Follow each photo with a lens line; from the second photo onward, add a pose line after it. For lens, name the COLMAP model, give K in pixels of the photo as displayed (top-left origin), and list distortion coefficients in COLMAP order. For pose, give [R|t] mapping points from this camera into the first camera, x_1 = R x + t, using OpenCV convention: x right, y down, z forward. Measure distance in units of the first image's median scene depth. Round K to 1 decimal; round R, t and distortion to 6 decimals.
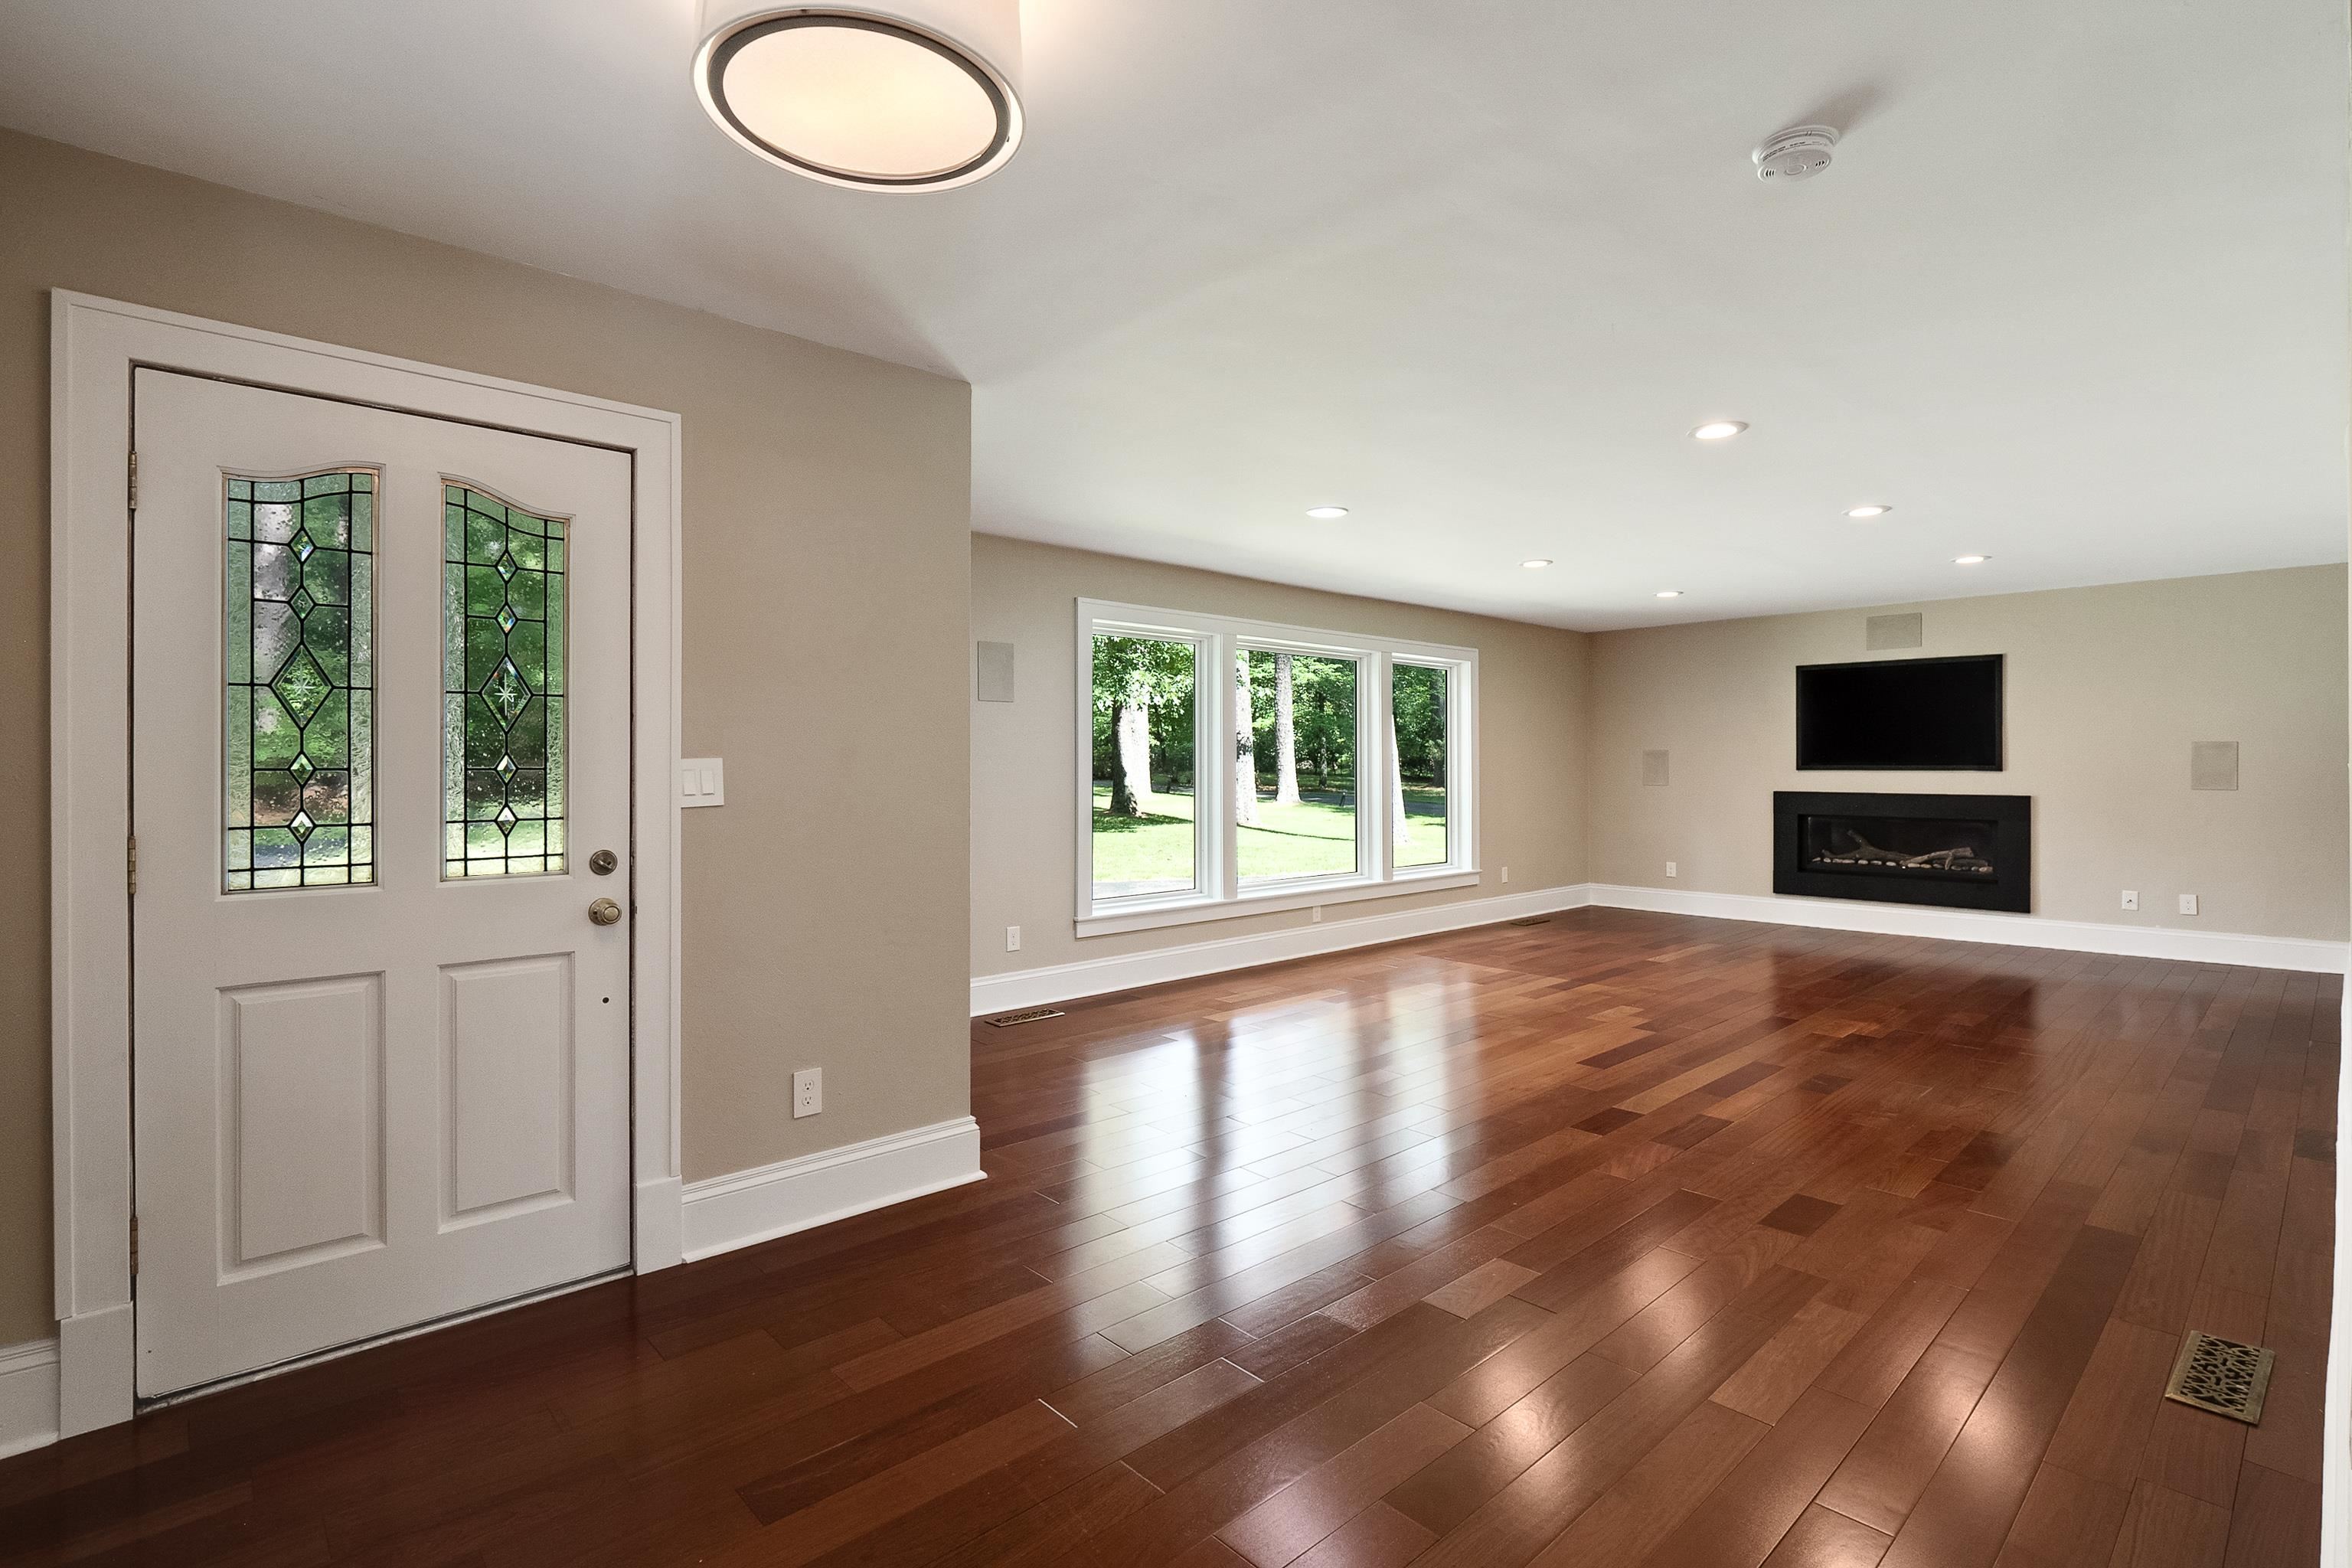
lens RADIAL K [[1084.3, 0, 1170.1], [0, 1084.3, 769.9], [0, 0, 1]] dist [-0.005734, -0.001347]
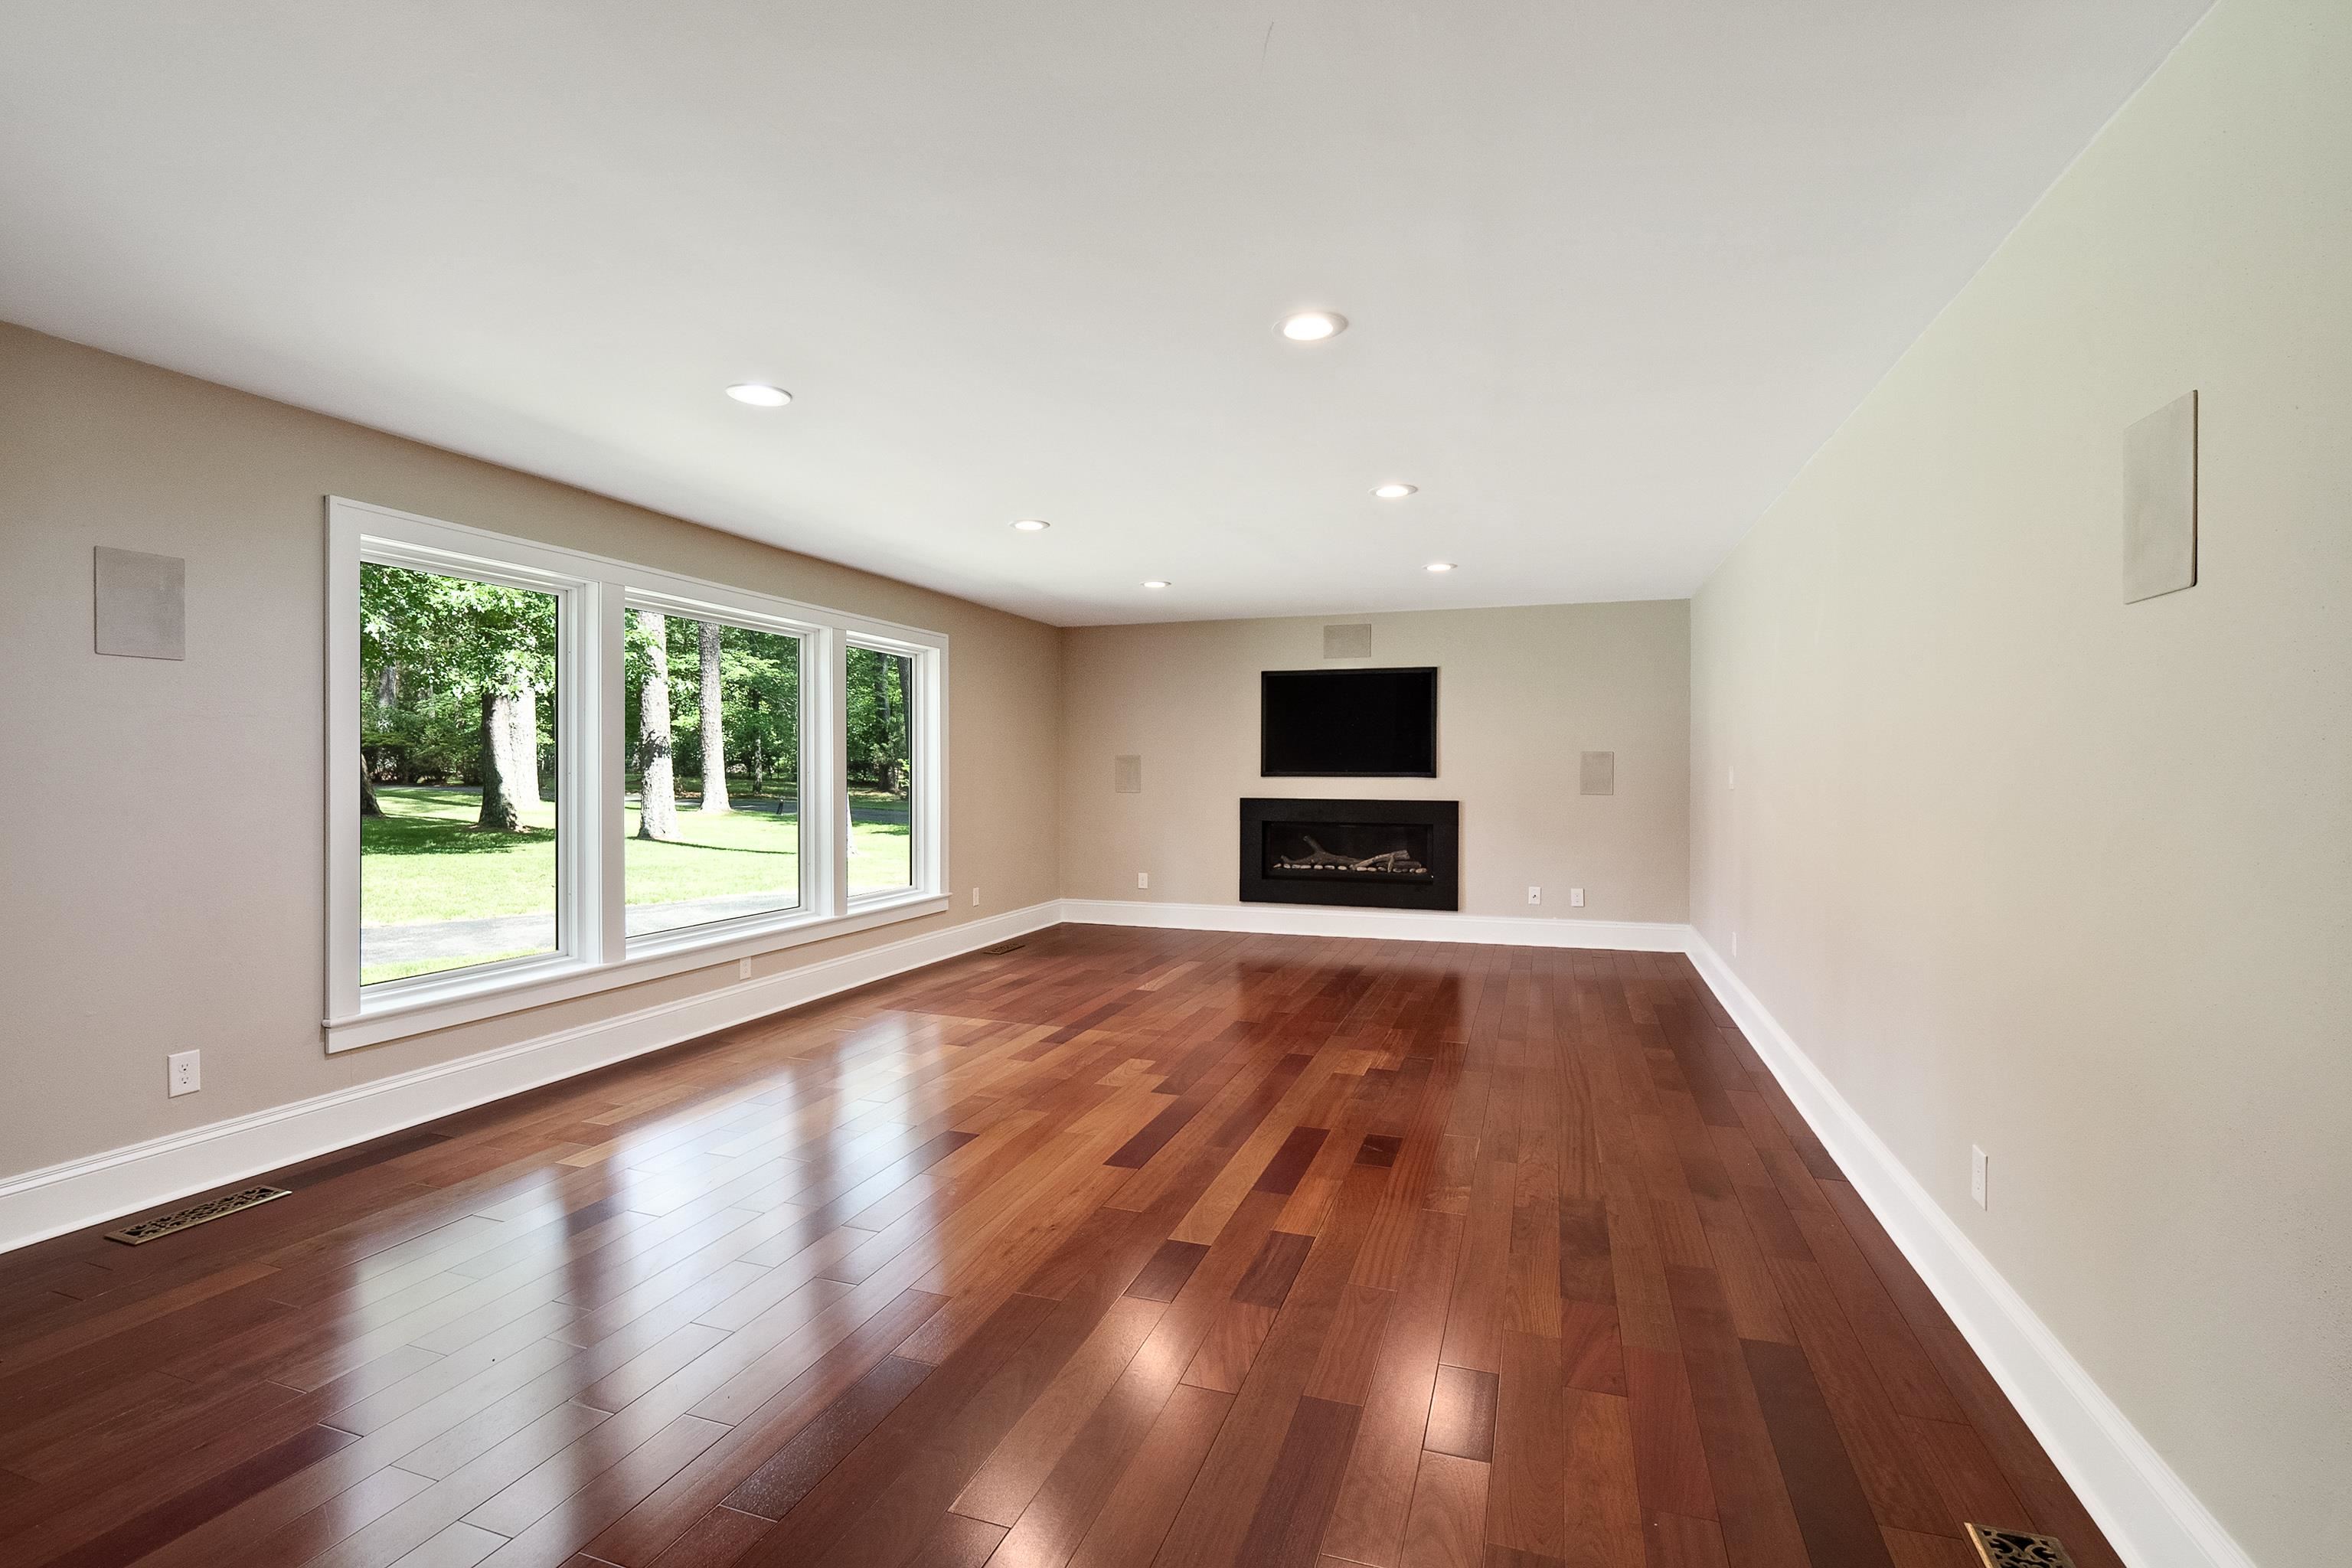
lens RADIAL K [[1084.3, 0, 1164.3], [0, 1084.3, 769.9], [0, 0, 1]] dist [-0.005734, -0.001347]
pose [[0.878127, 0.002045, 0.478423, 0.029596], [-0.000298, 0.999993, -0.003728, -0.002372], [-0.478427, 0.003132, 0.878122, 0.192656]]
